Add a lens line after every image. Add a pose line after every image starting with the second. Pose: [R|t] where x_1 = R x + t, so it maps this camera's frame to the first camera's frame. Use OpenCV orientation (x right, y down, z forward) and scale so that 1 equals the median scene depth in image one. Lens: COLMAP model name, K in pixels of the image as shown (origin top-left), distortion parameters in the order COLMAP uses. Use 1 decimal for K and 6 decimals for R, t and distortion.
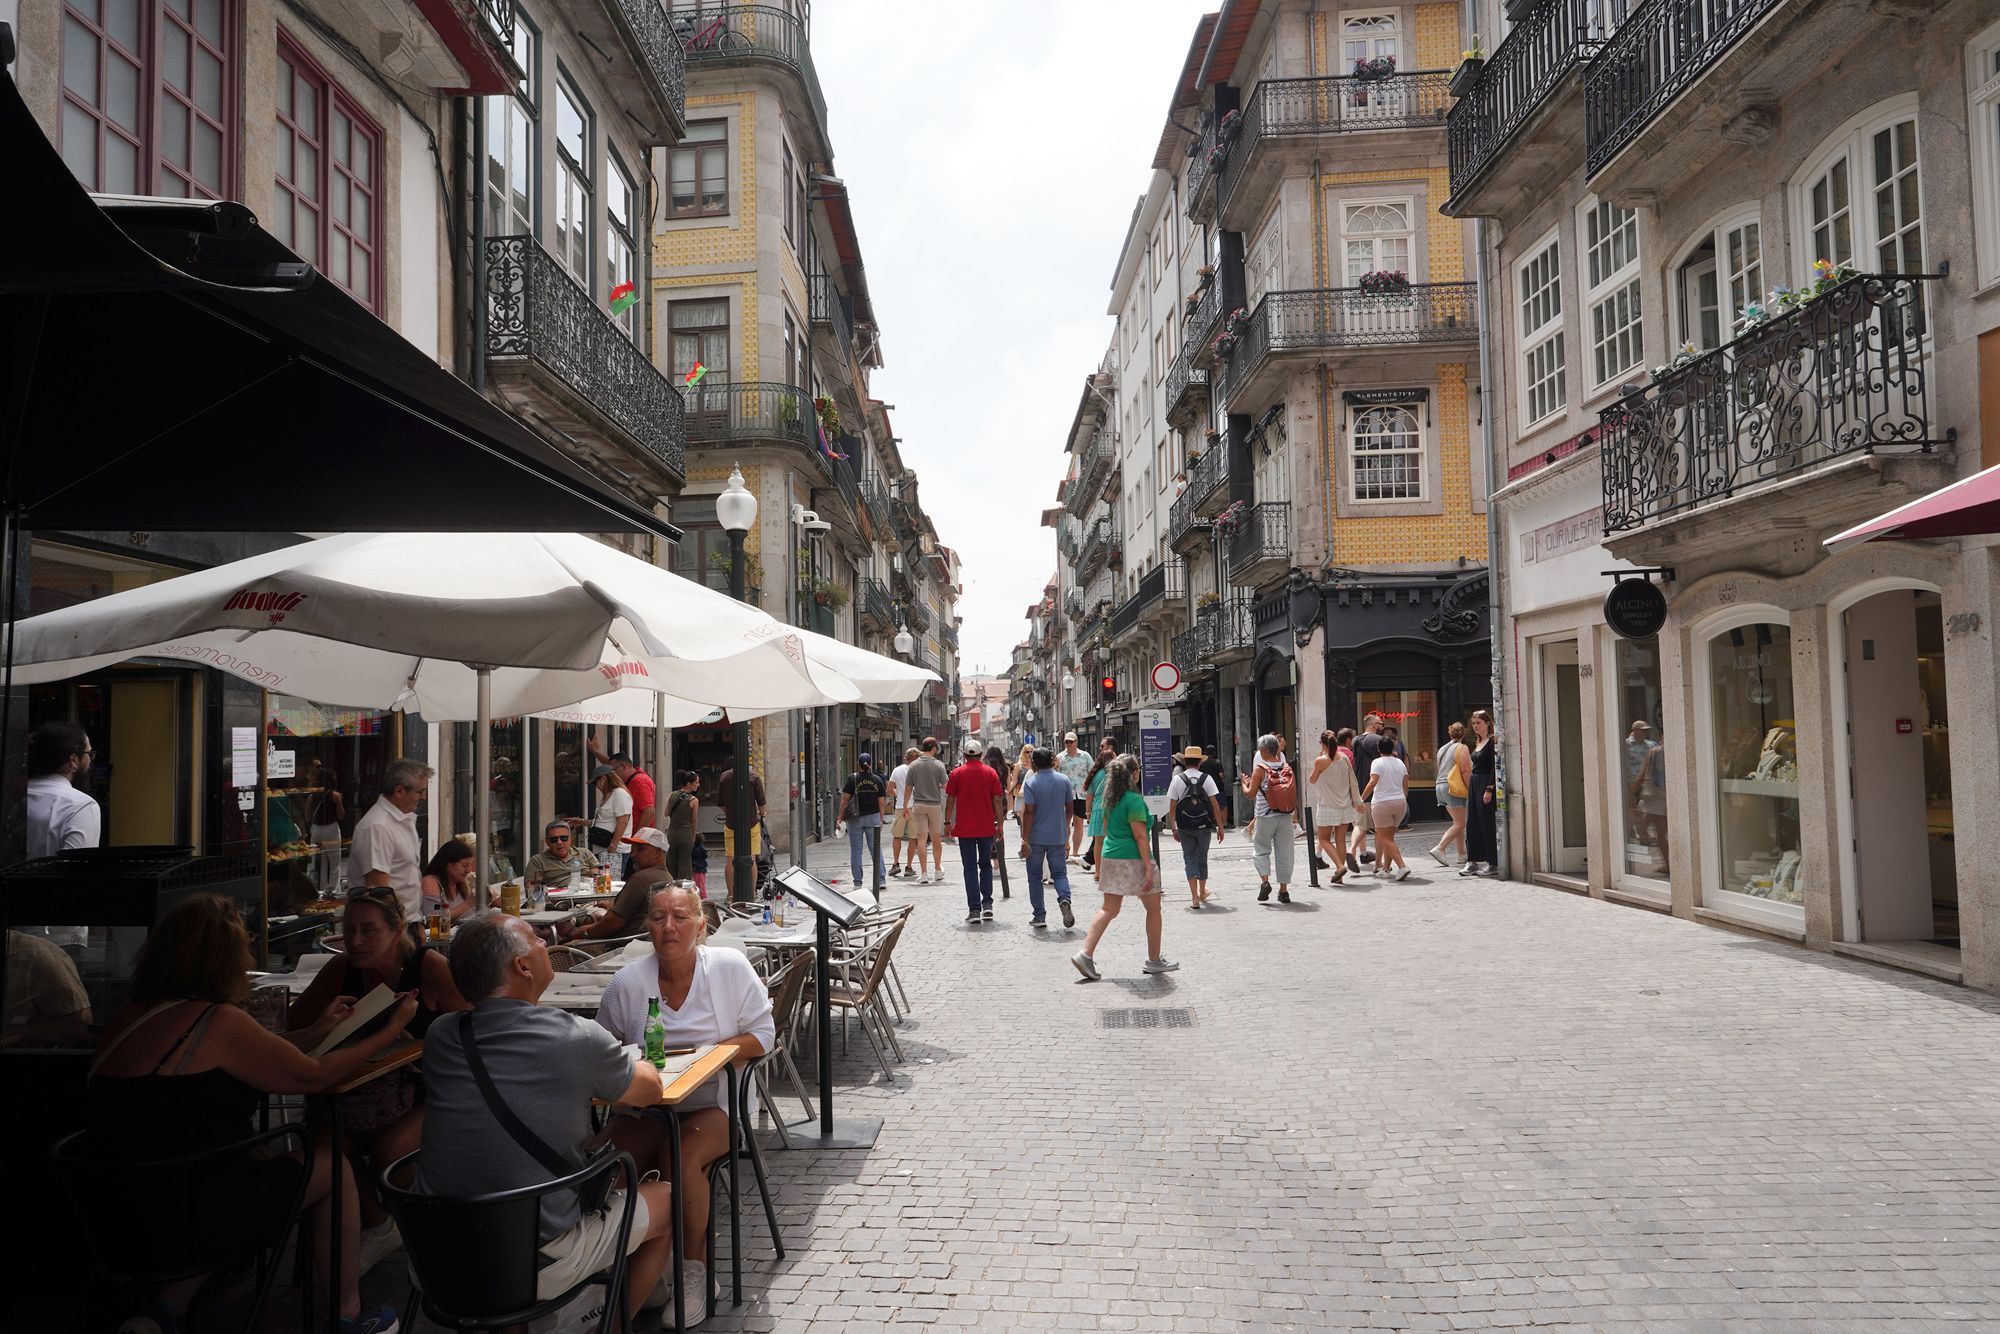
lens RADIAL K [[1326.2, 0, 997.5], [0, 1326.2, 664.4], [0, 0, 1]] dist [-0.020626, 0.022682]
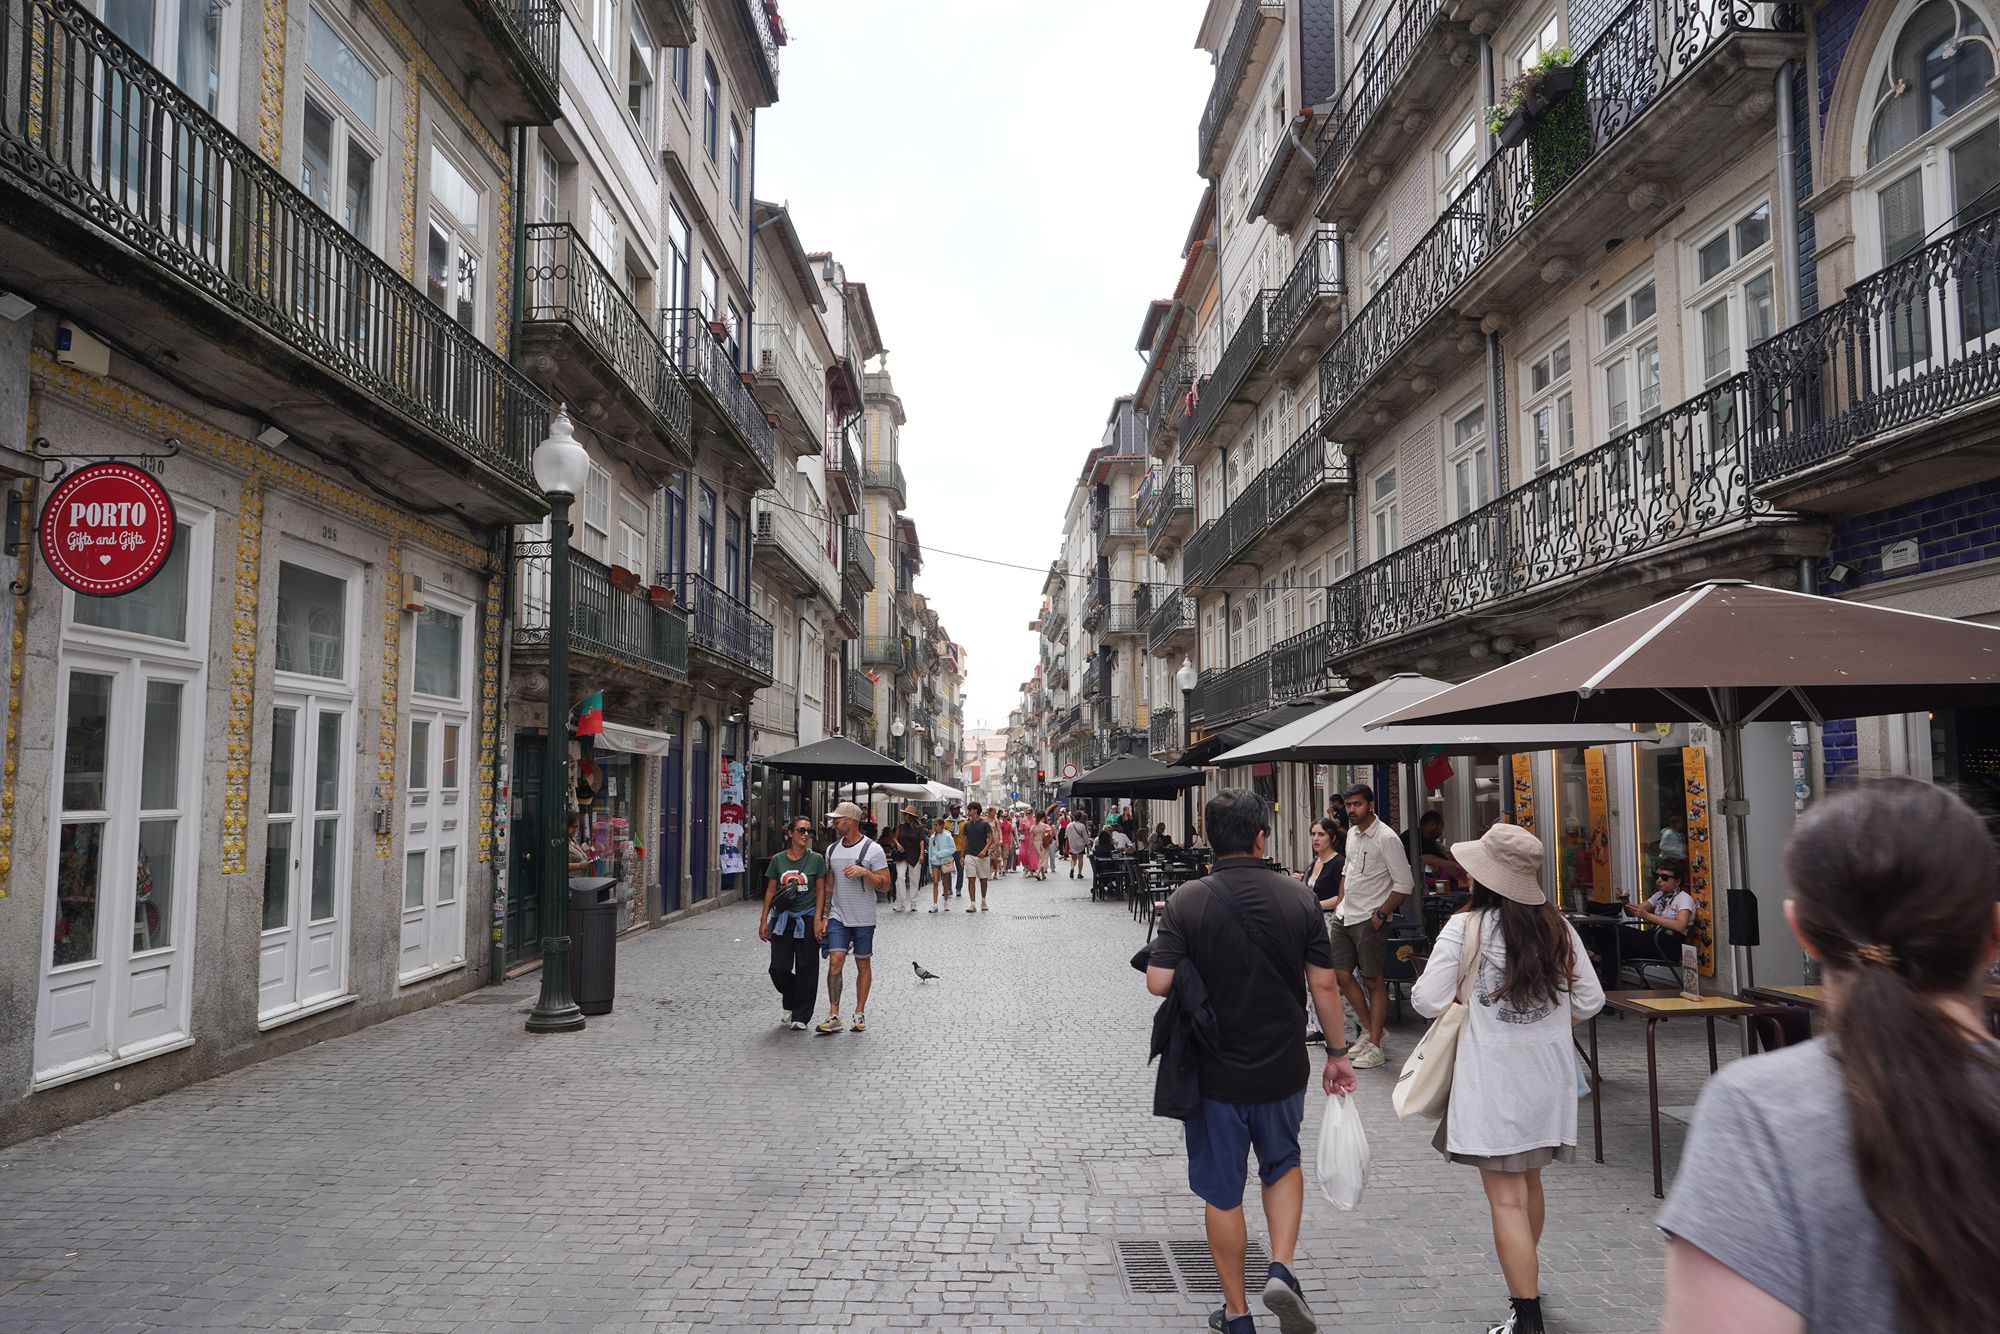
lens RADIAL K [[1326.2, 0, 1003.1], [0, 1326.2, 671.9], [0, 0, 1]] dist [-0.020626, 0.022682]
pose [[0.999835, 0.018040, 0.002023, 0.006069], [-0.017971, 0.999382, -0.030202, -0.024417], [-0.002567, 0.030161, 0.999542, -0.312256]]
